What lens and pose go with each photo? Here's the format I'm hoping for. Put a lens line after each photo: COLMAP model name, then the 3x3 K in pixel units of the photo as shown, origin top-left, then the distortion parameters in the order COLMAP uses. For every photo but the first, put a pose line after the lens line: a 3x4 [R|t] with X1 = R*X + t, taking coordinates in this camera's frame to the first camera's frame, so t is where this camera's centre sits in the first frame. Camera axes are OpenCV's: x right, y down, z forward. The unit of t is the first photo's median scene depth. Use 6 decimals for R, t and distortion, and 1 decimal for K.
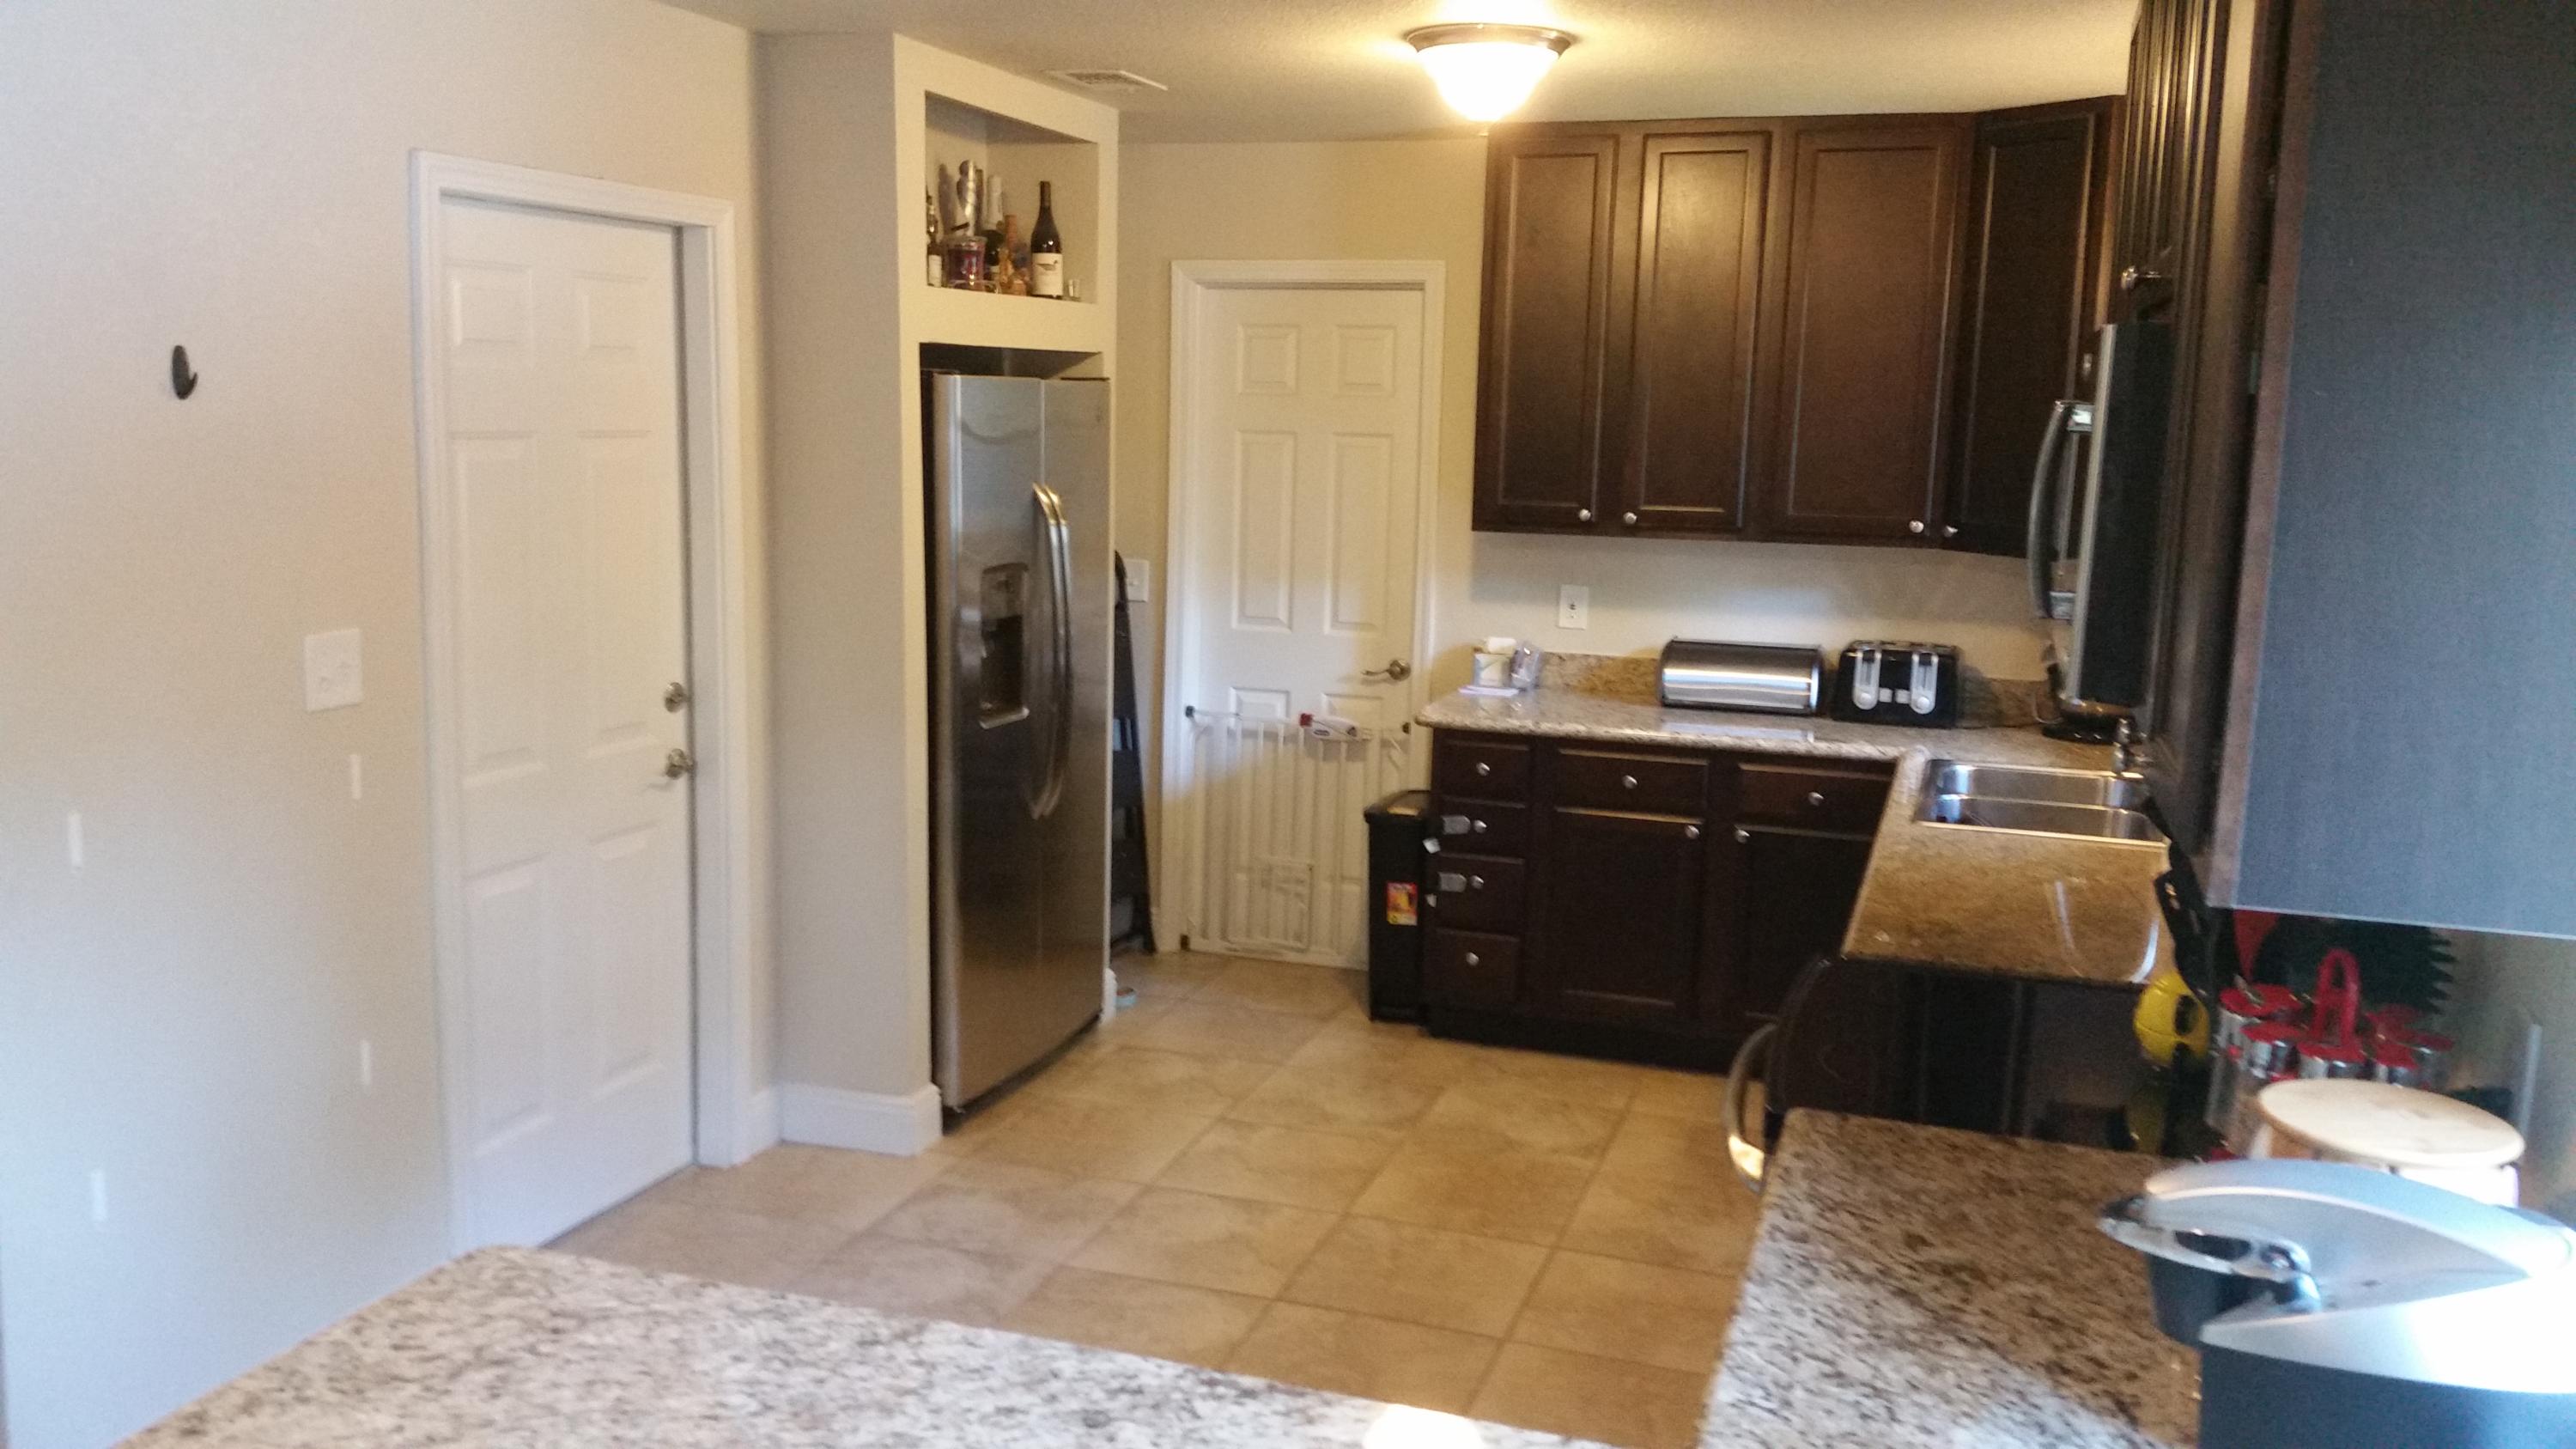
lens RADIAL K [[2122.8, 0, 1292.7], [0, 2122.8, 734.8], [0, 0, 1]] dist [0.103420, -0.178487]
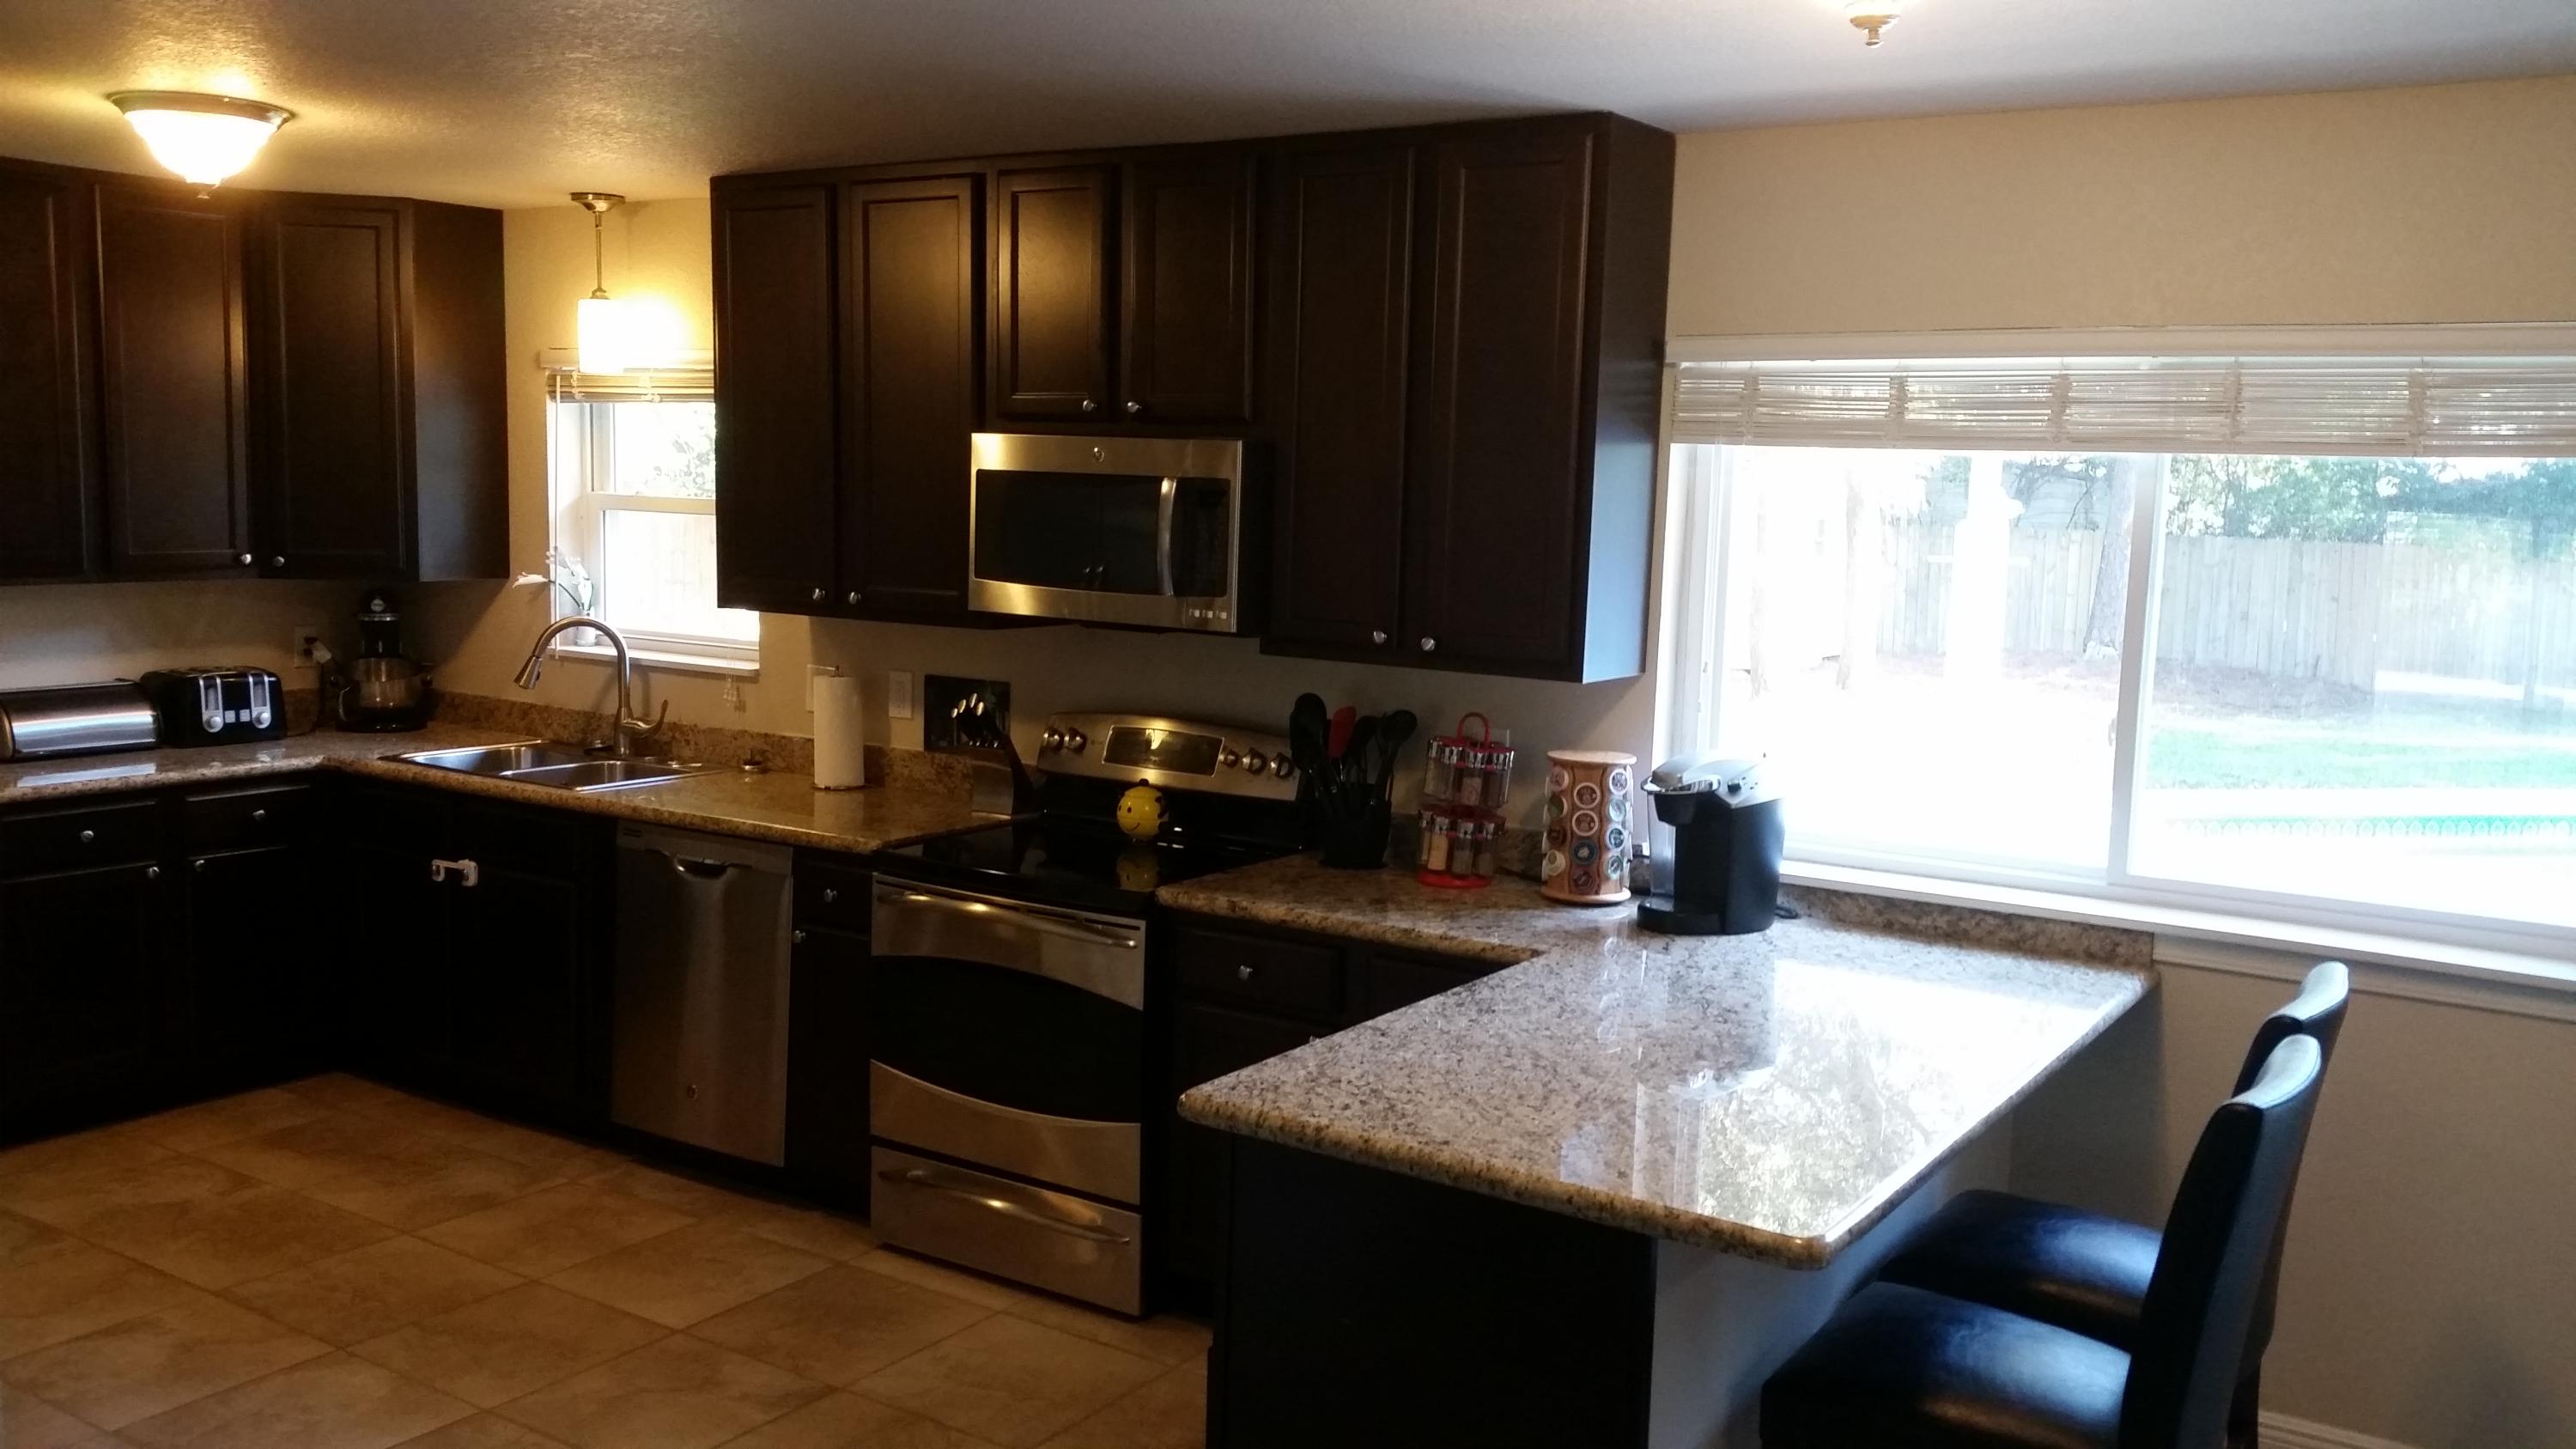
lens RADIAL K [[2122.8, 0, 1289.3], [0, 2122.8, 717.4], [0, 0, 1]] dist [0.103420, -0.178487]
pose [[0.258473, -0.132025, 0.956954, -0.758921], [0.139800, 0.985301, 0.098176, -0.061282], [-0.955849, 0.108406, 0.273130, 0.239359]]
